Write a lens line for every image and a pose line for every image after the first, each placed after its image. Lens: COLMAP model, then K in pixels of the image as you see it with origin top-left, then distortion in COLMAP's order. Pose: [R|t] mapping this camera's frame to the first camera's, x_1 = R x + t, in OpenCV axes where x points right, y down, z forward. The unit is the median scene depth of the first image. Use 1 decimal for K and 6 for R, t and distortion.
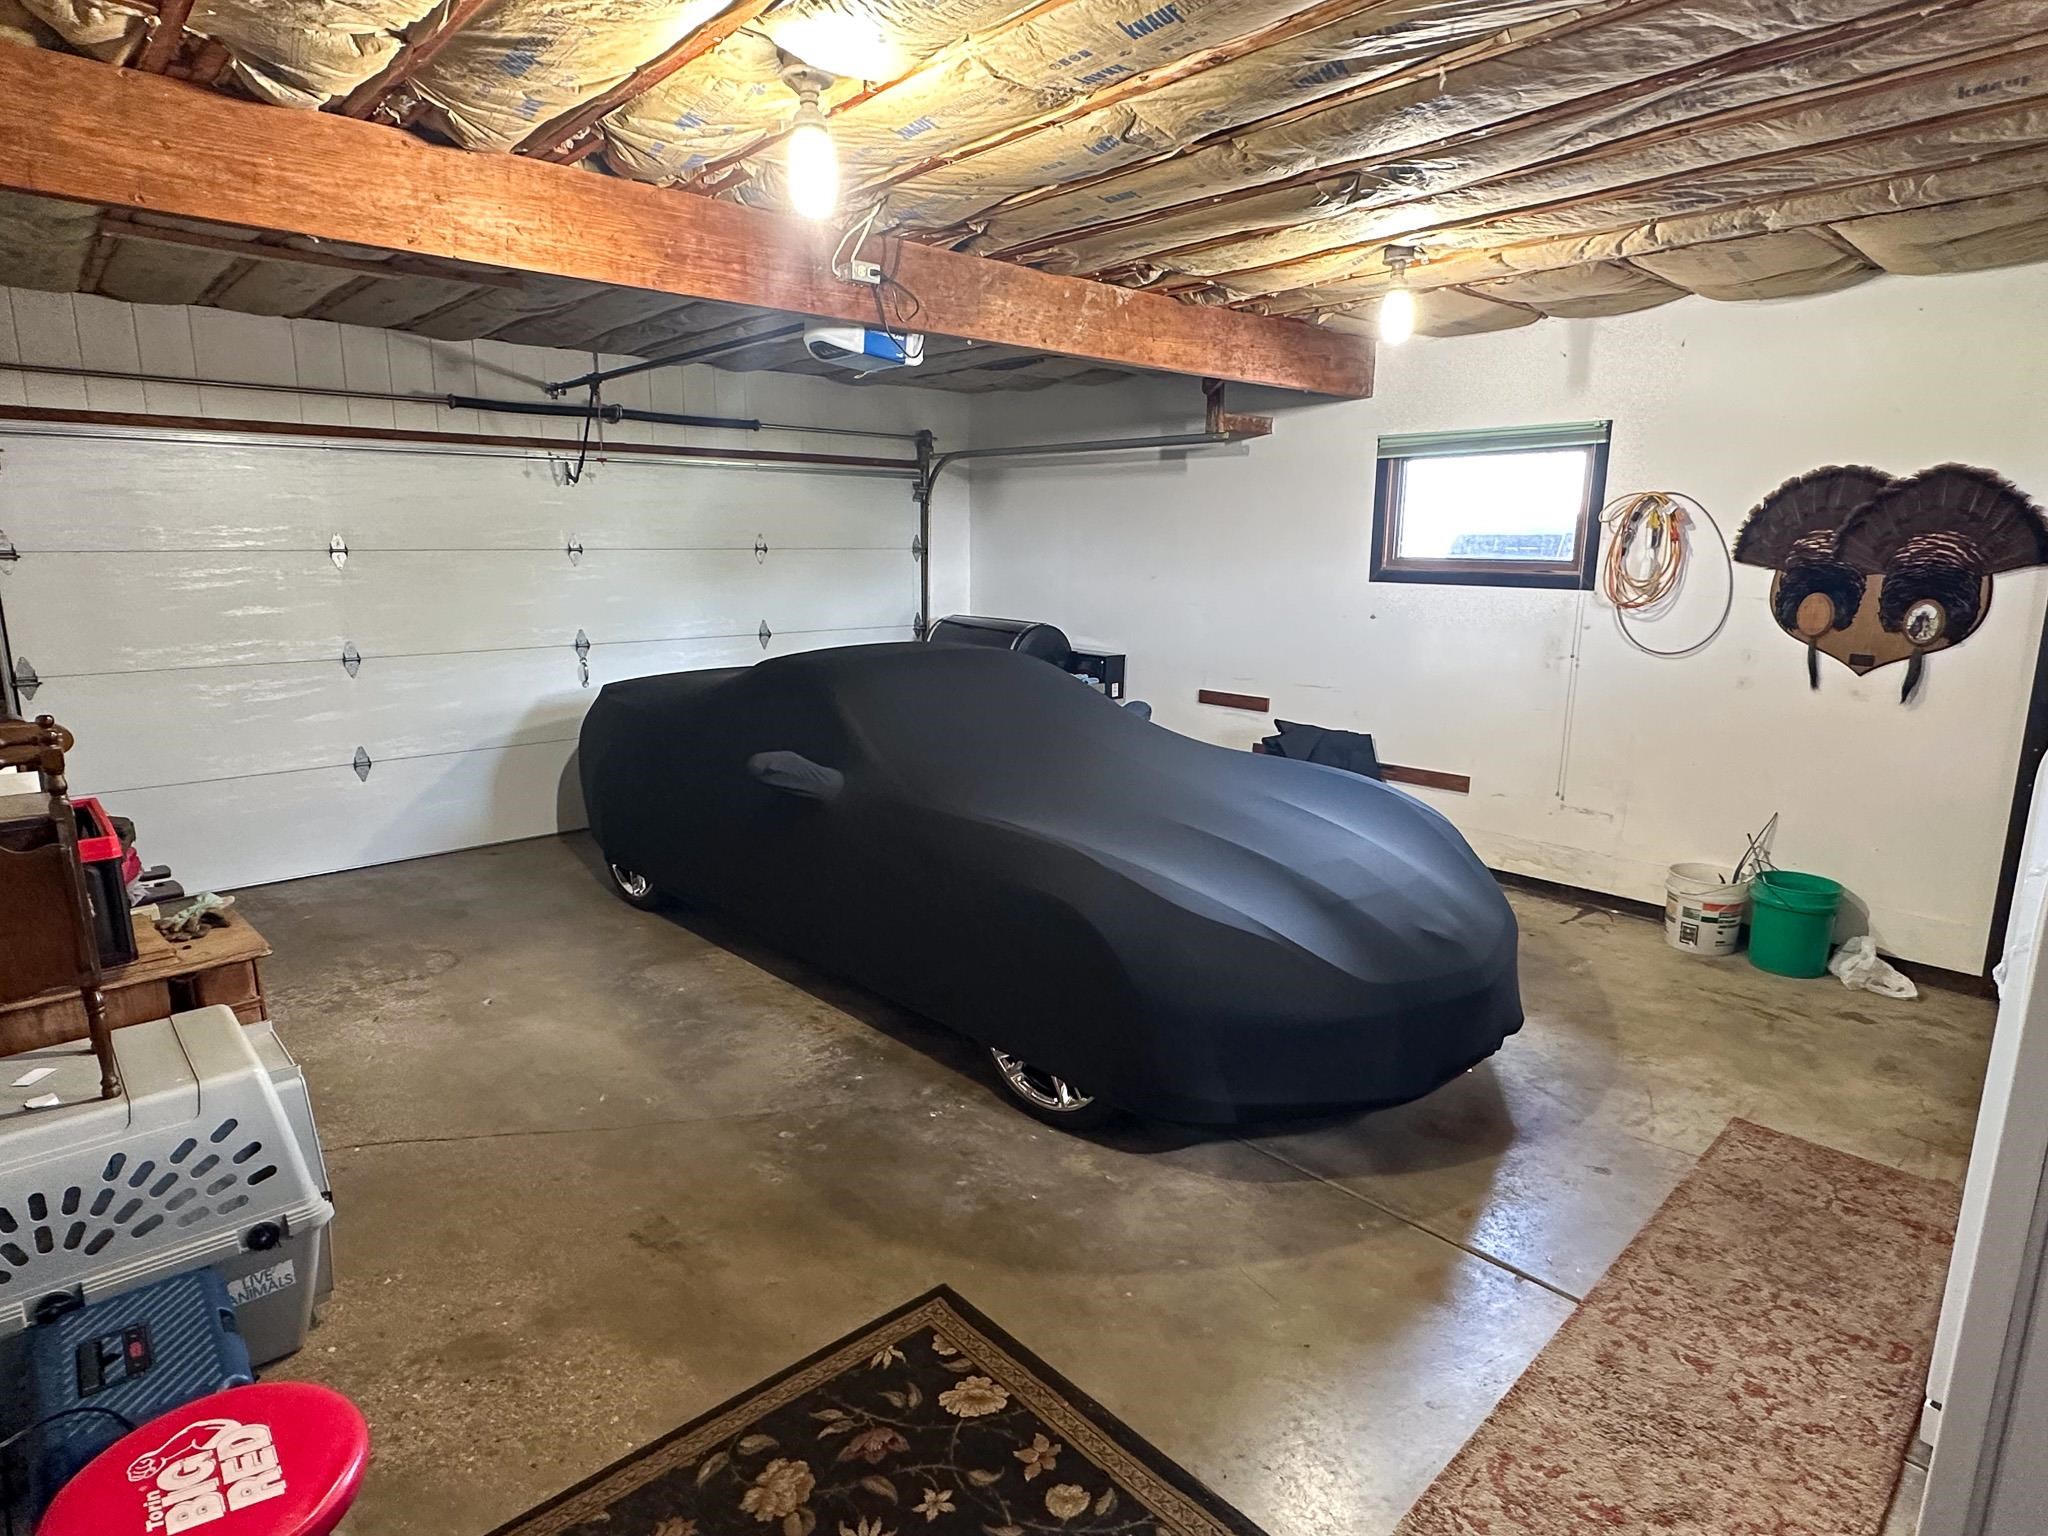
lens RADIAL K [[1121.0, 0, 1021.0], [0, 1121.0, 767.4], [0, 0, 1]] dist [0.003308, -0.000054]
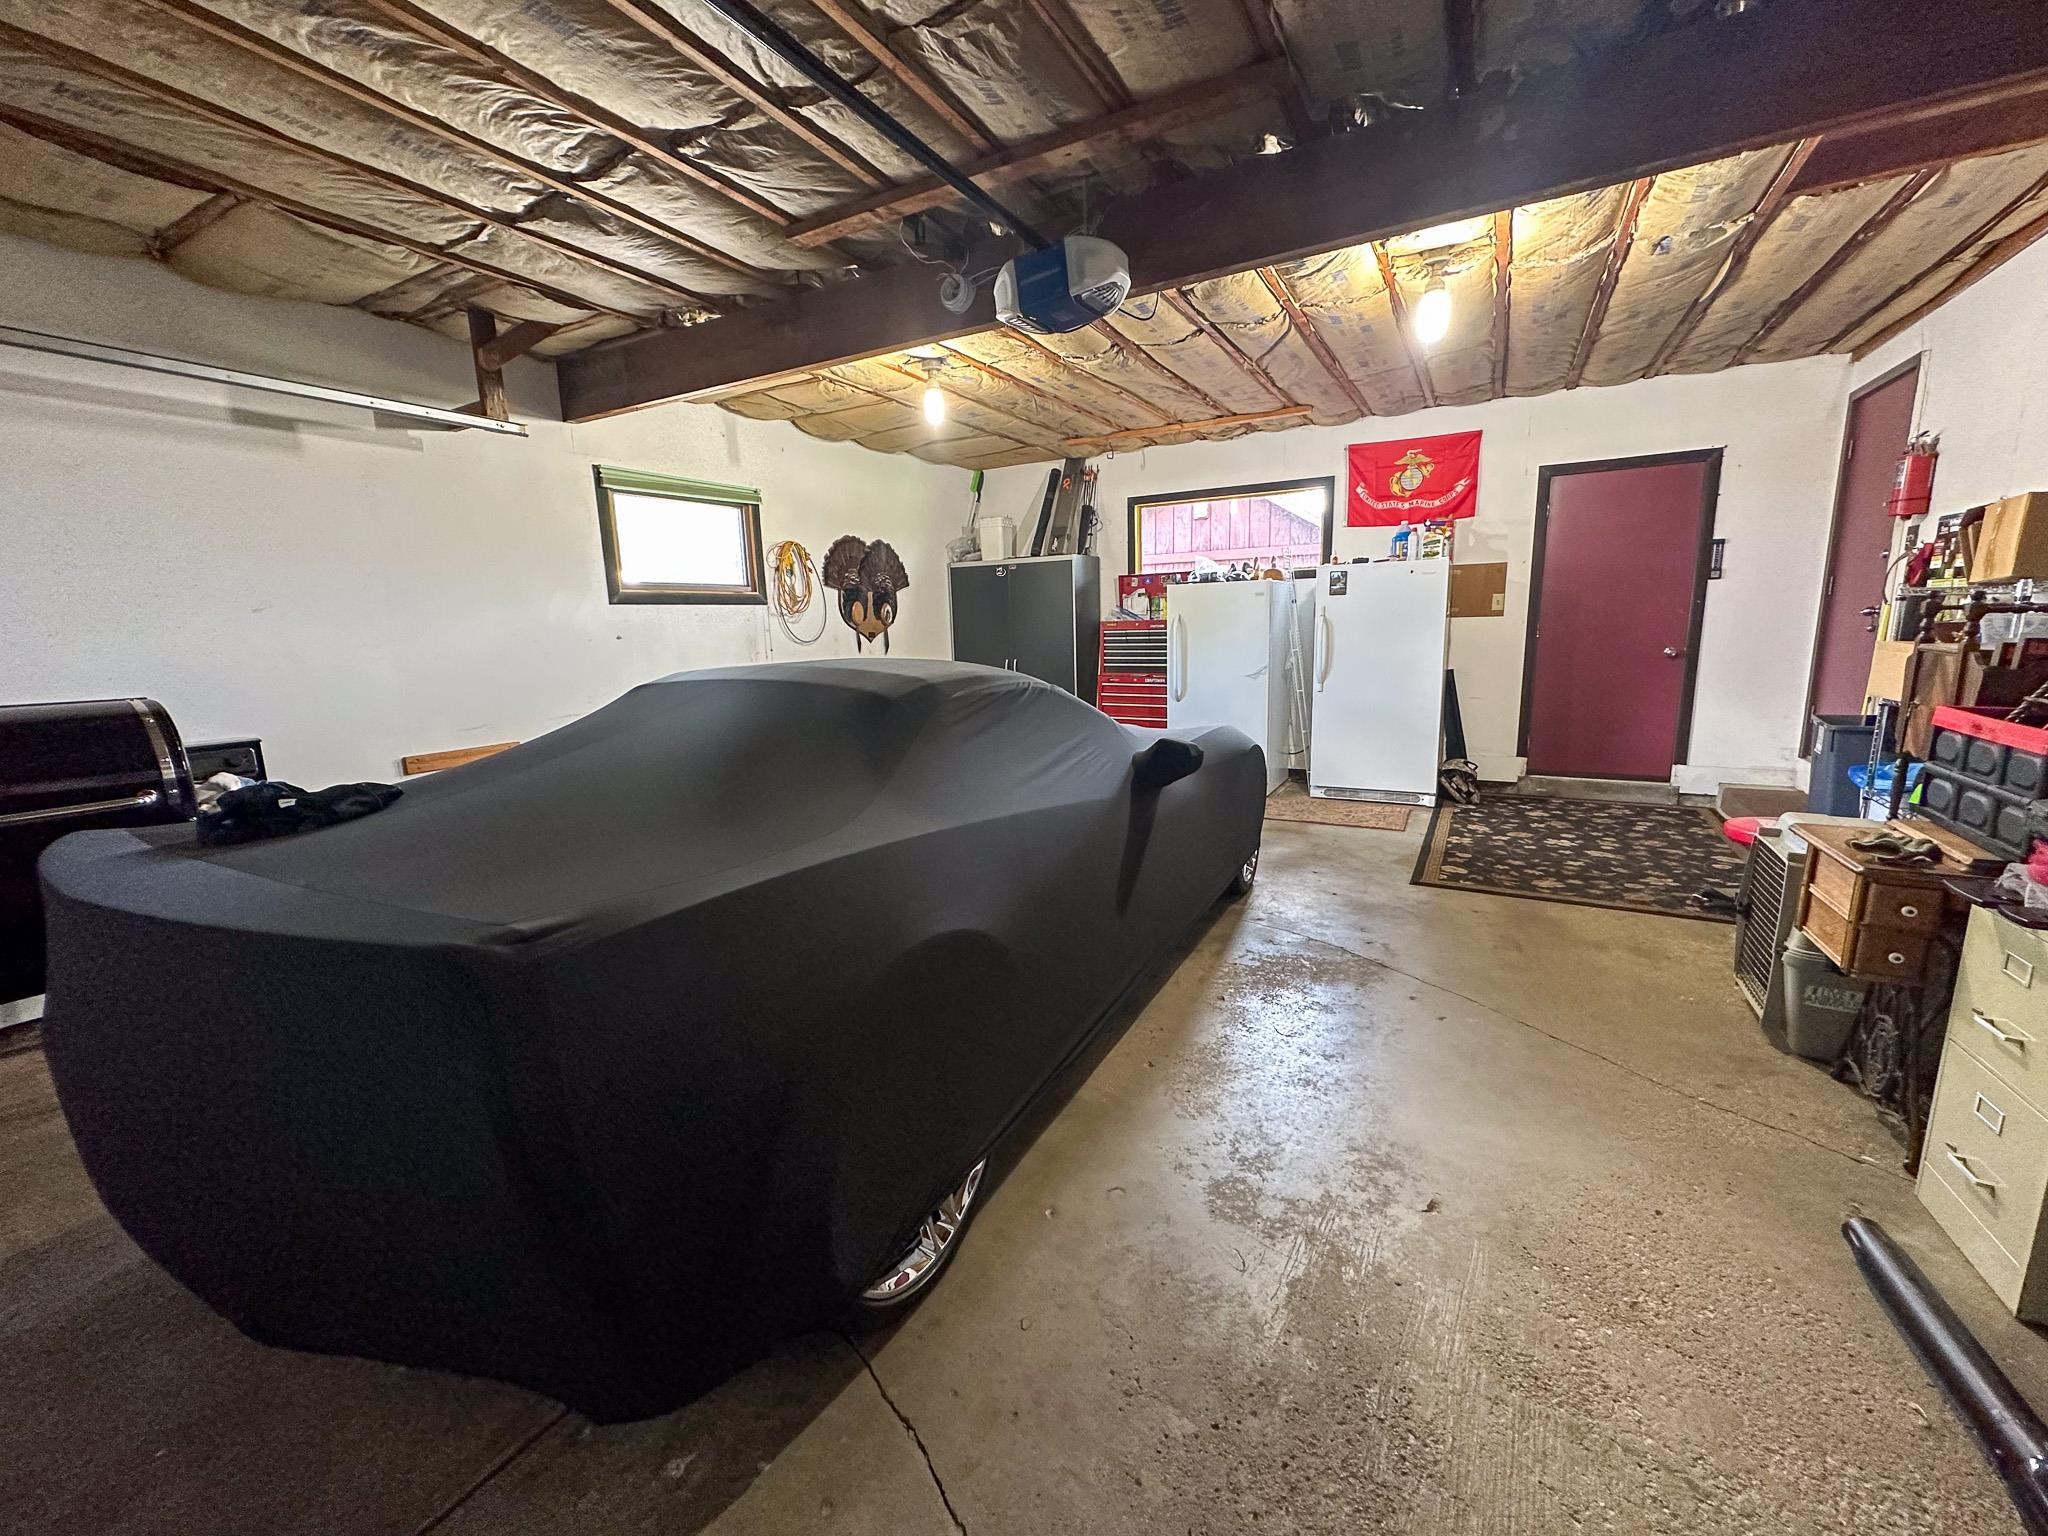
lens RADIAL K [[814.0, 0, 1022.9], [0, 814.0, 771.3], [0, 0, 1]] dist [-0.001521, 0.000017]
pose [[-0.301925, -0.171895, 0.937706, -0.763326], [0.219724, 0.944581, 0.243903, -0.166661], [-0.927665, 0.279677, -0.247423, 1.220336]]
